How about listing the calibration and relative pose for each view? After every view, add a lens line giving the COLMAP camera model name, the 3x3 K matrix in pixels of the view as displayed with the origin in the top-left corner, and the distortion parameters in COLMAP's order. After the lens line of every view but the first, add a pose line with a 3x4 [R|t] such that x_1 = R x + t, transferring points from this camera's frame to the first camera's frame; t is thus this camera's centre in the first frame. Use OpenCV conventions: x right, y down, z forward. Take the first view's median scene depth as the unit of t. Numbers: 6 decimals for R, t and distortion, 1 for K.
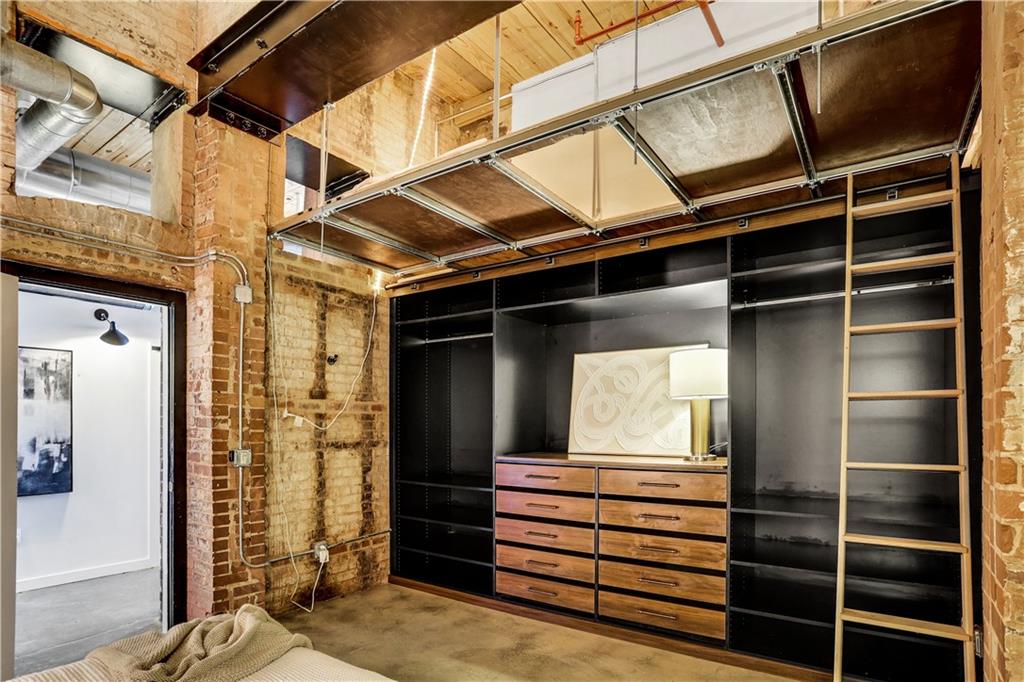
lens RADIAL K [[527.7, 0, 511.5], [0, 527.7, 331.7], [0, 0, 1]] dist [-0.066886, 0.026212]
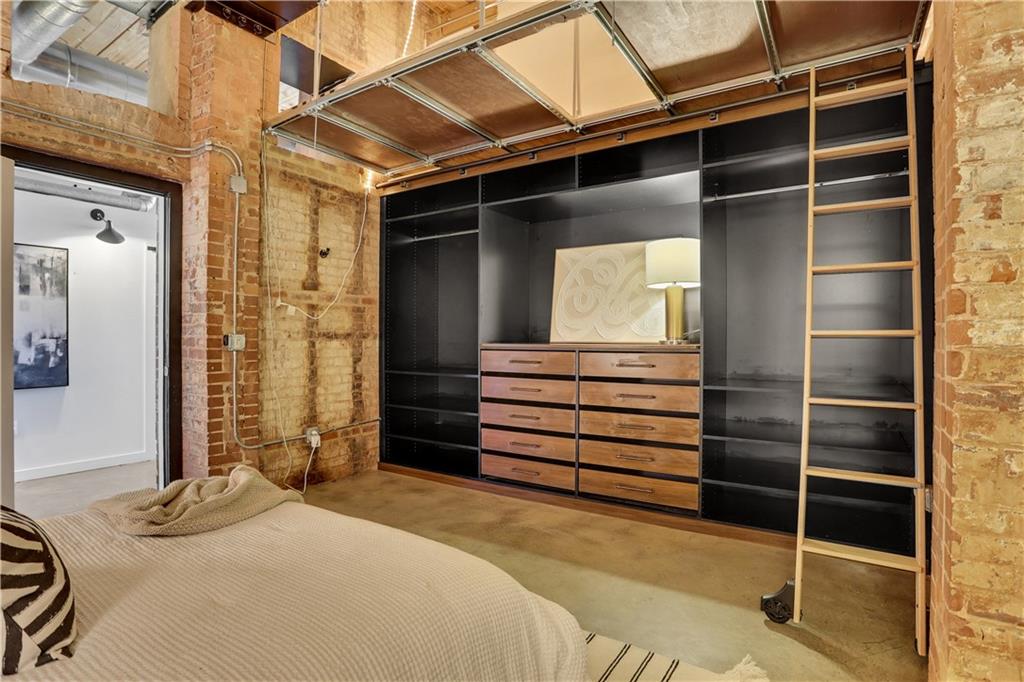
lens RADIAL K [[502.7, 0, 509.6], [0, 502.7, 297.8], [0, 0, 1]] dist [-0.069736, 0.028542]
pose [[0.999563, 0.000772, 0.029553, -0.003321], [-0.000953, 0.999981, 0.006133, 0.147844], [-0.029548, -0.006158, 0.999544, -0.001366]]
